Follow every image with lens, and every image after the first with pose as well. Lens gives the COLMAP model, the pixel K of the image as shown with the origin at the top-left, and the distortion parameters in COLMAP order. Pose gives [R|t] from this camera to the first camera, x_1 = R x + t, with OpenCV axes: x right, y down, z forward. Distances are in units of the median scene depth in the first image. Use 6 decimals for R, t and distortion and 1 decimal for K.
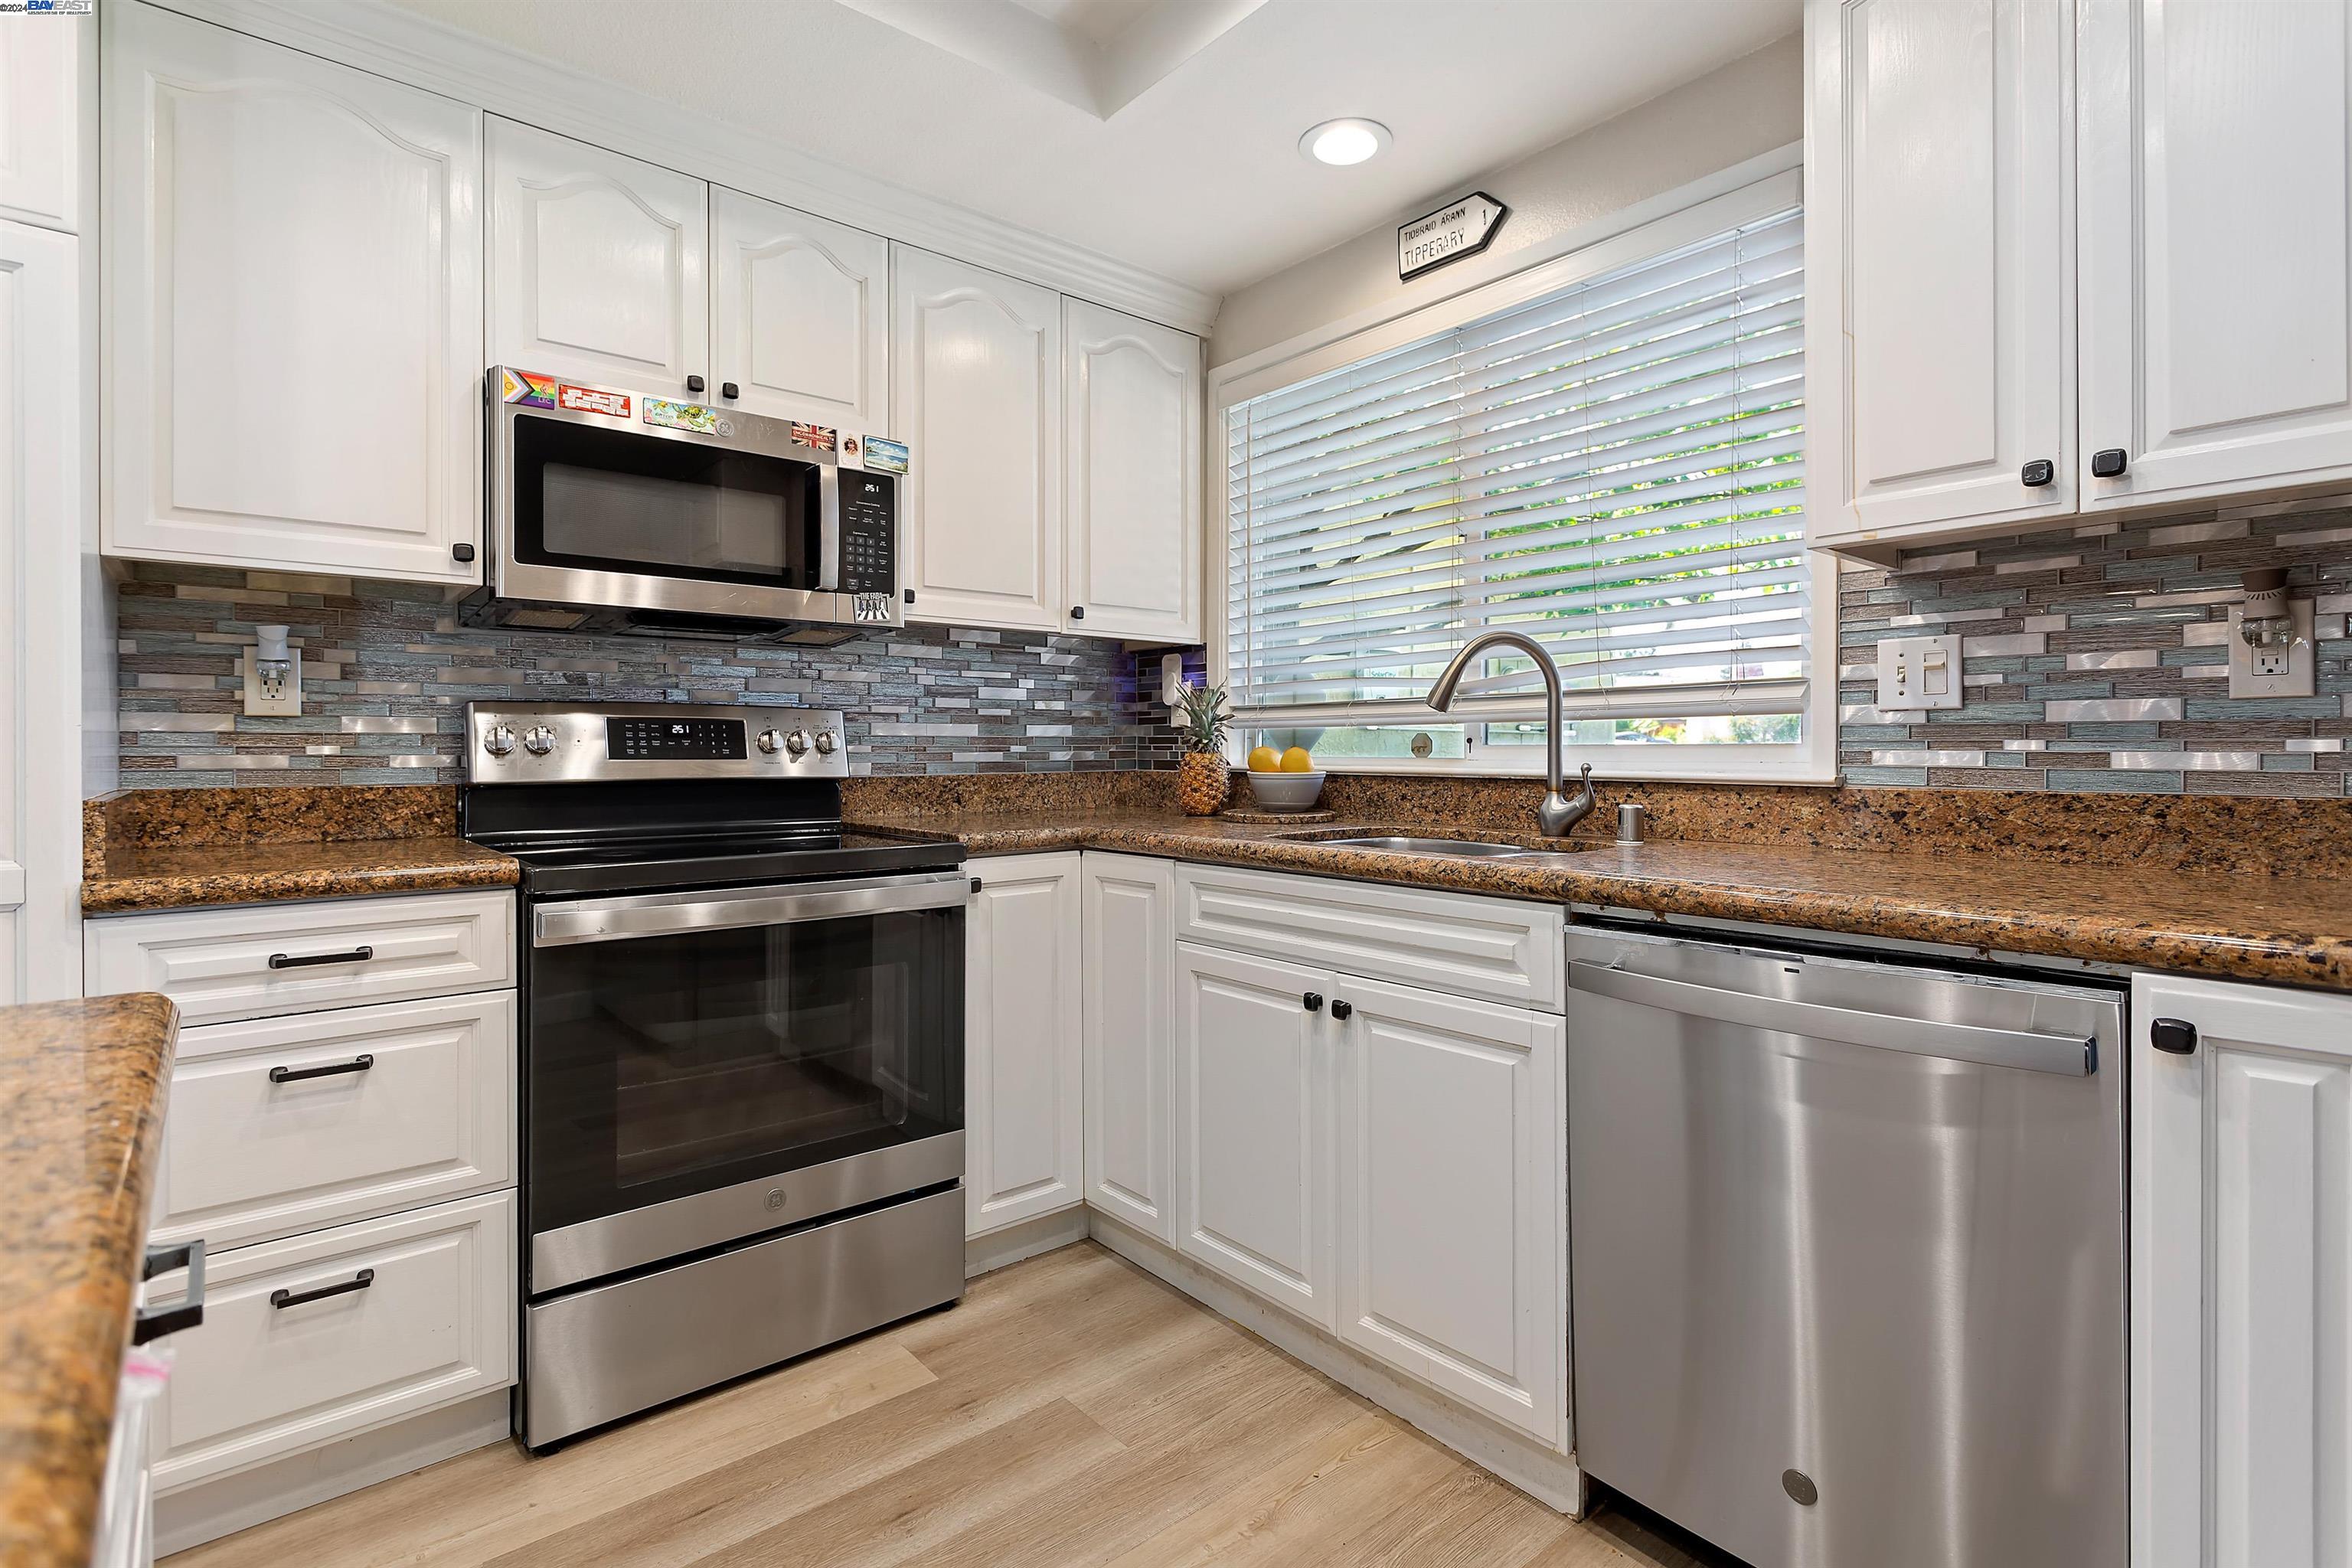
lens RADIAL K [[1122.0, 0, 1189.9], [0, 1122.0, 751.7], [0, 0, 1]] dist [0.000534, -0.000110]
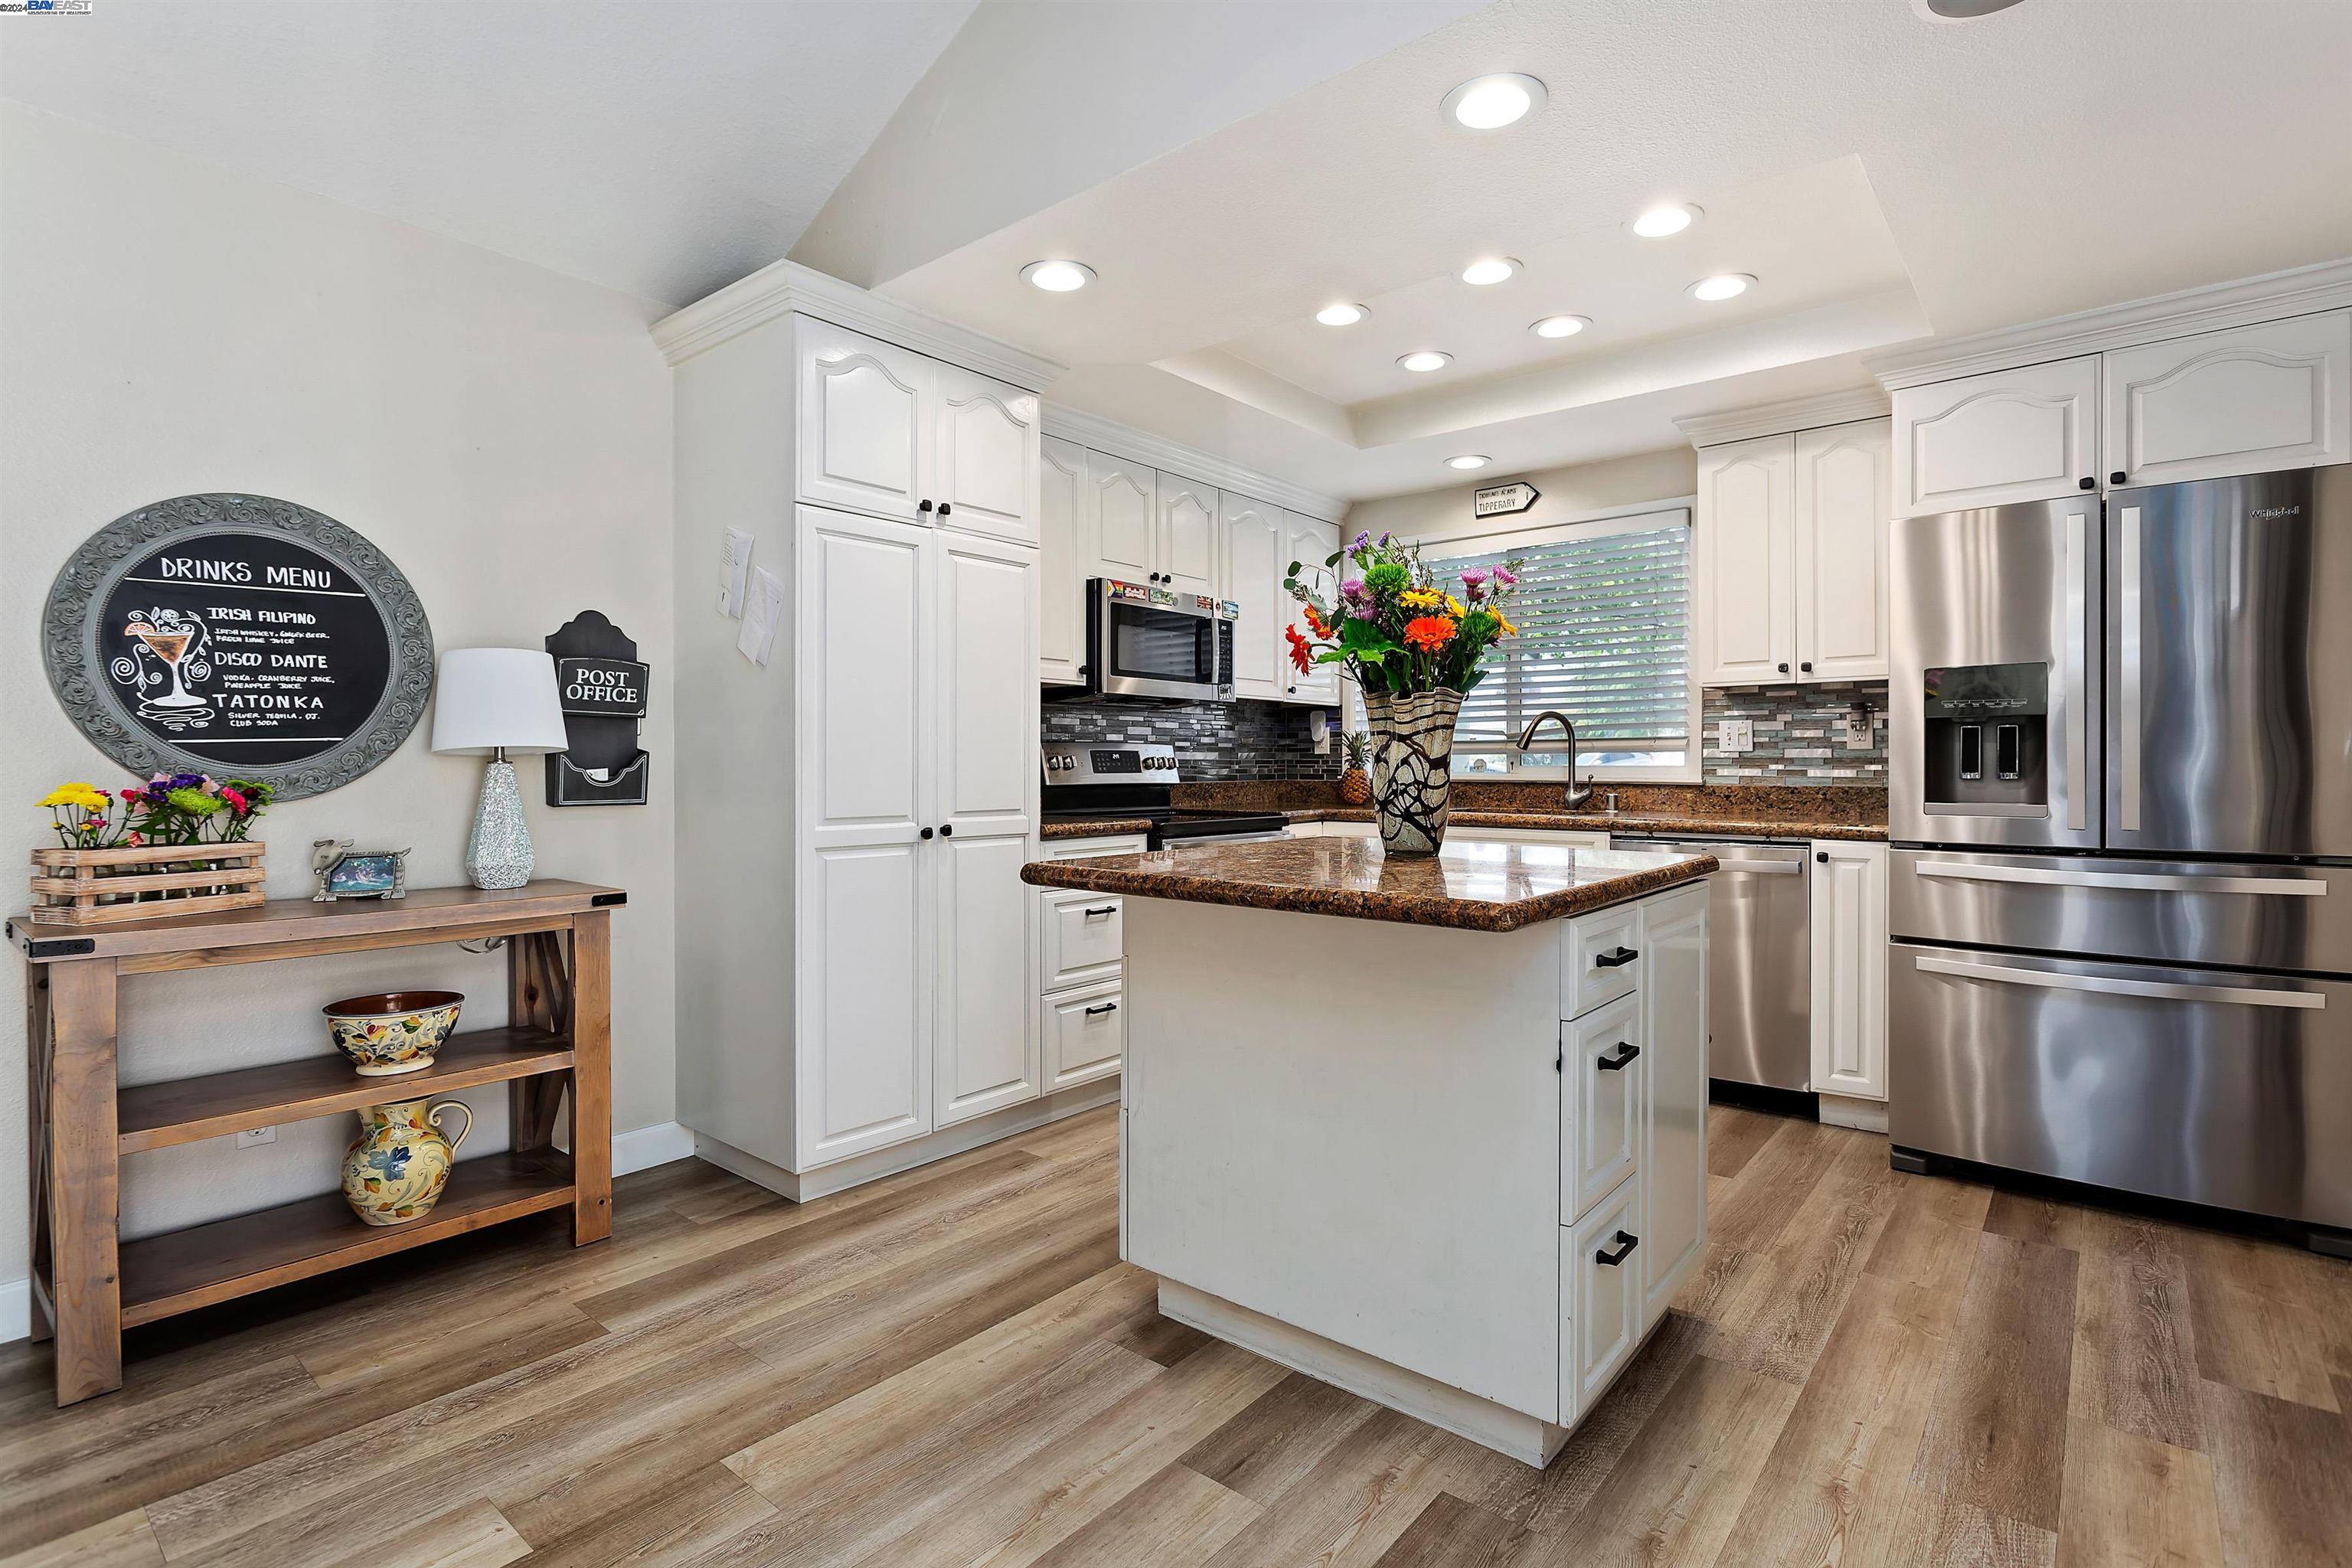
lens RADIAL K [[1133.9, 0, 1189.8], [0, 1133.9, 771.2], [0, 0, 1]] dist [-0.005119, -0.001368]
pose [[0.984121, 0.000320, 0.177497, -0.867183], [-0.000832, 0.999996, 0.002806, -0.002051], [-0.177495, -0.002909, 0.984117, -1.093176]]
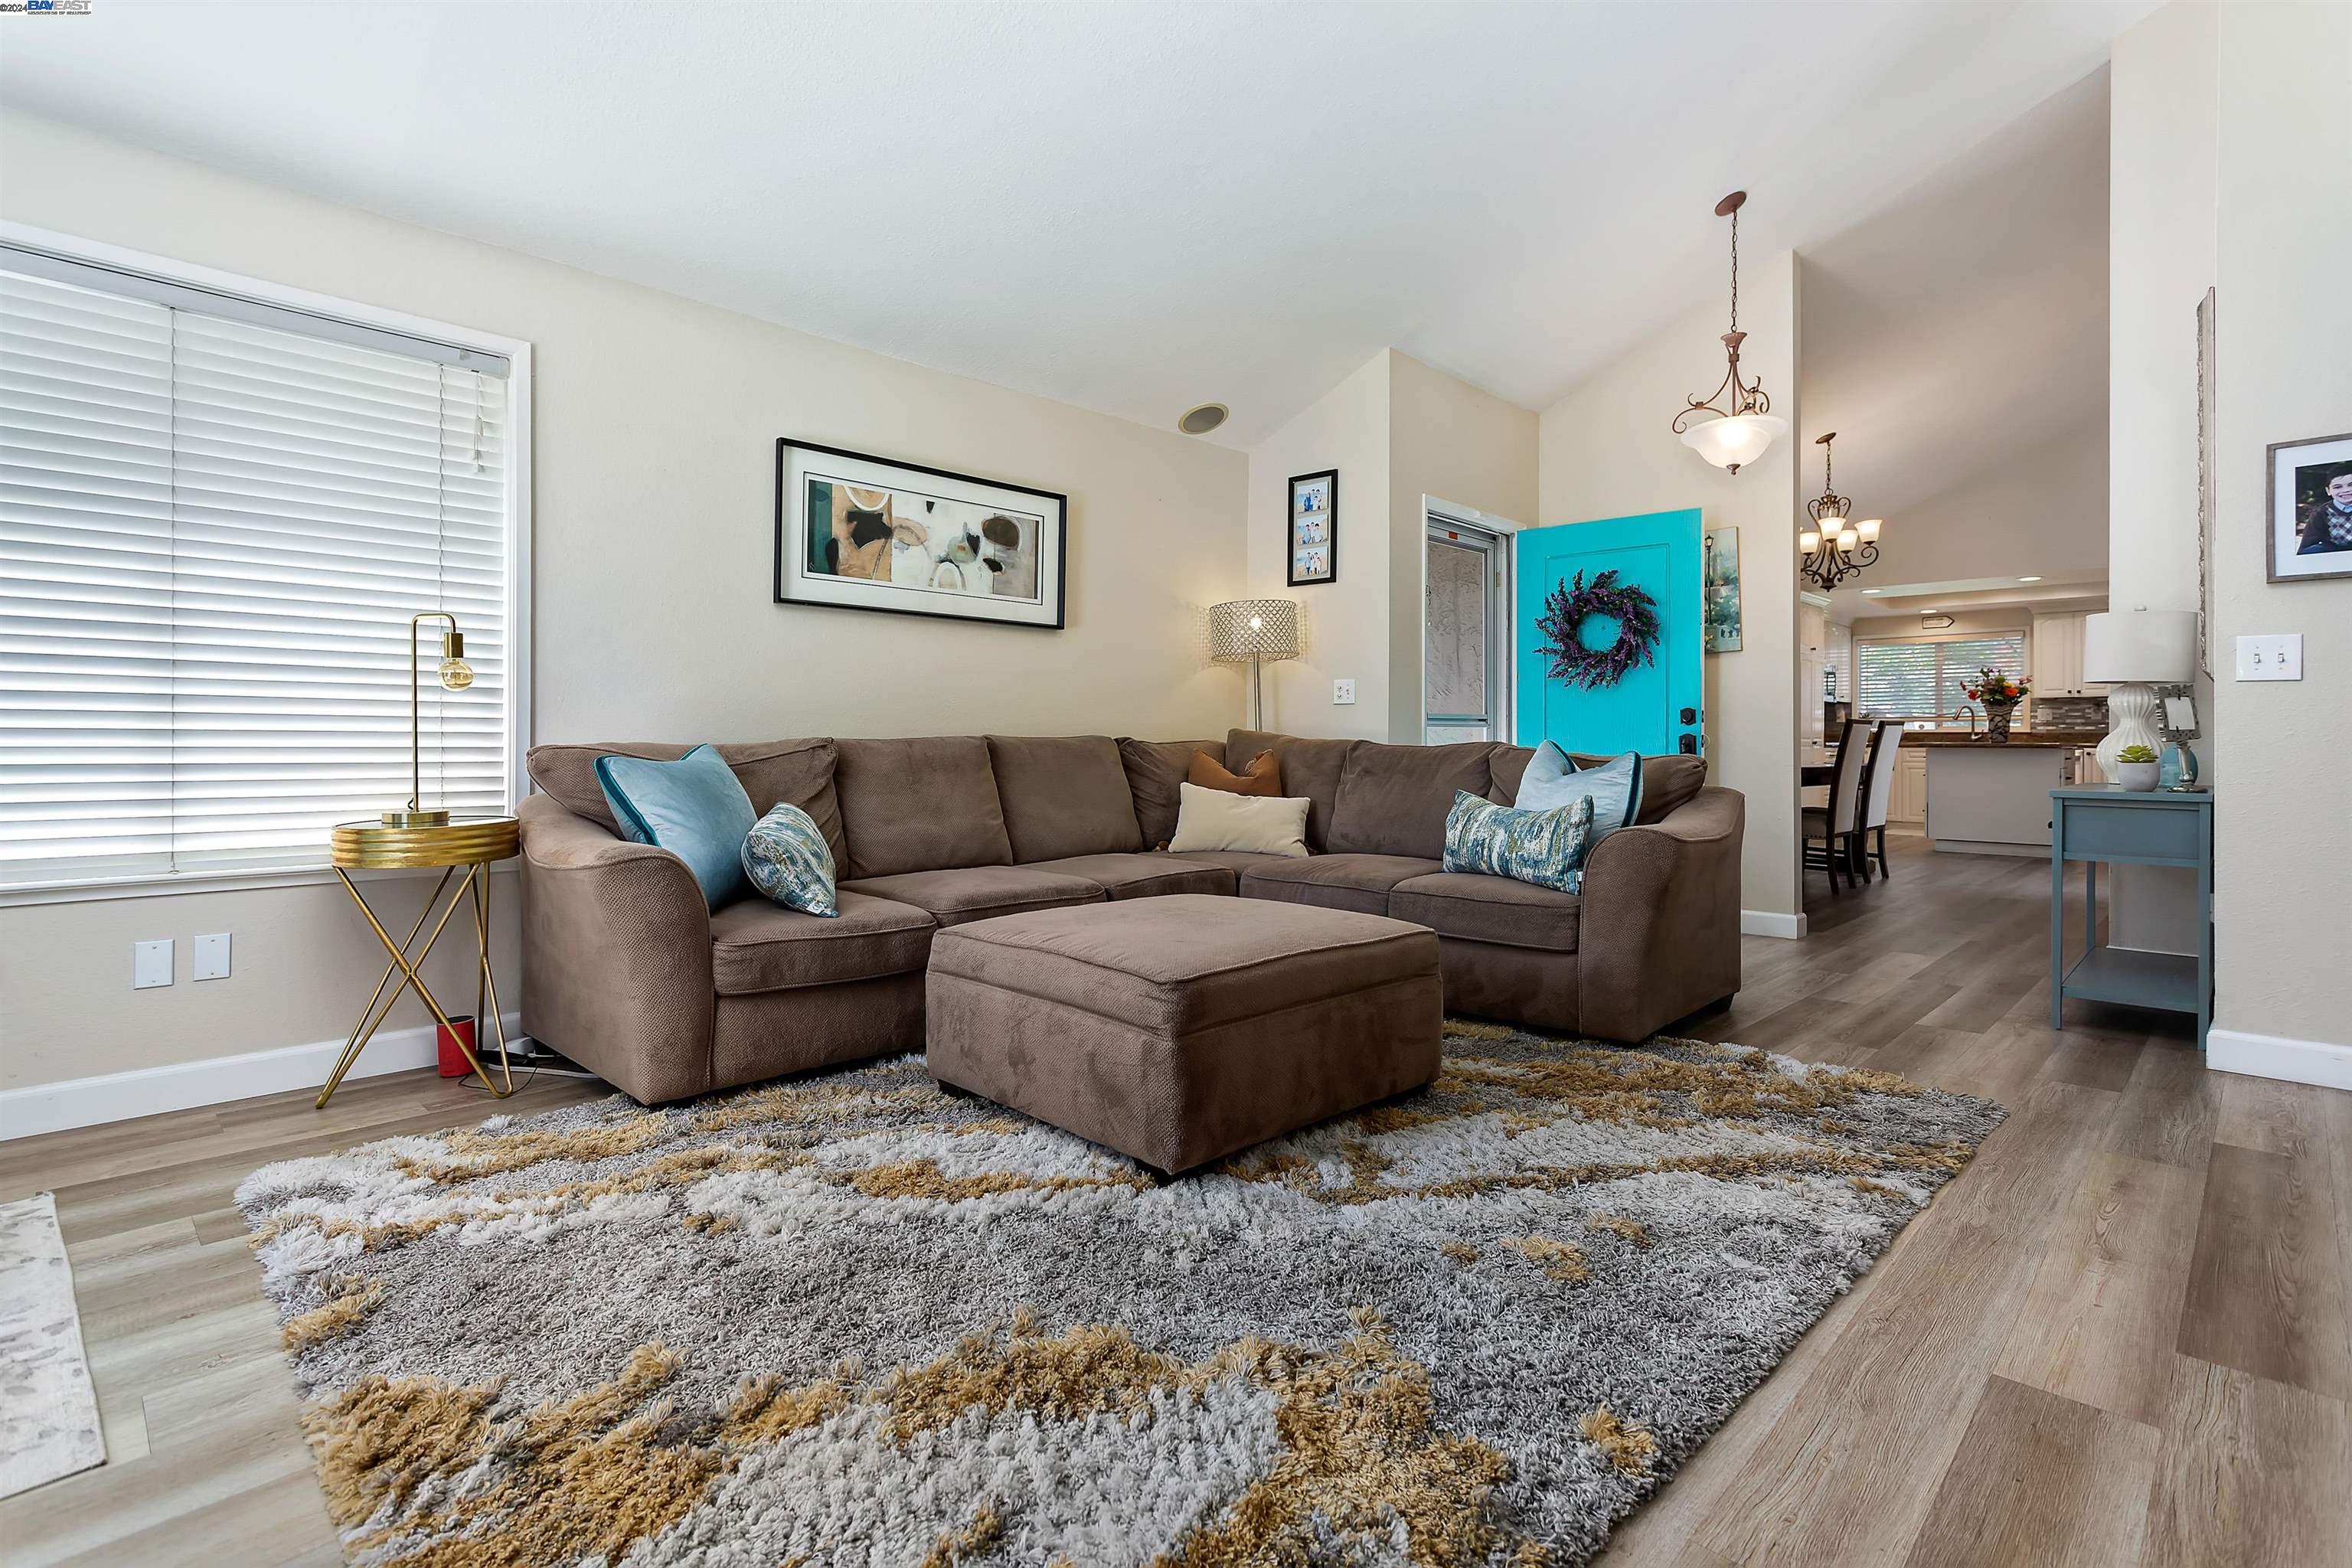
lens RADIAL K [[1098.5, 0, 1170.7], [0, 1098.5, 742.0], [0, 0, 1]] dist [0.000530, -0.000089]
pose [[0.997094, 0.003473, 0.076103, -4.690603], [-0.003279, 0.999991, -0.002681, 0.115800], [-0.076112, 0.002424, 0.997096, -4.765537]]
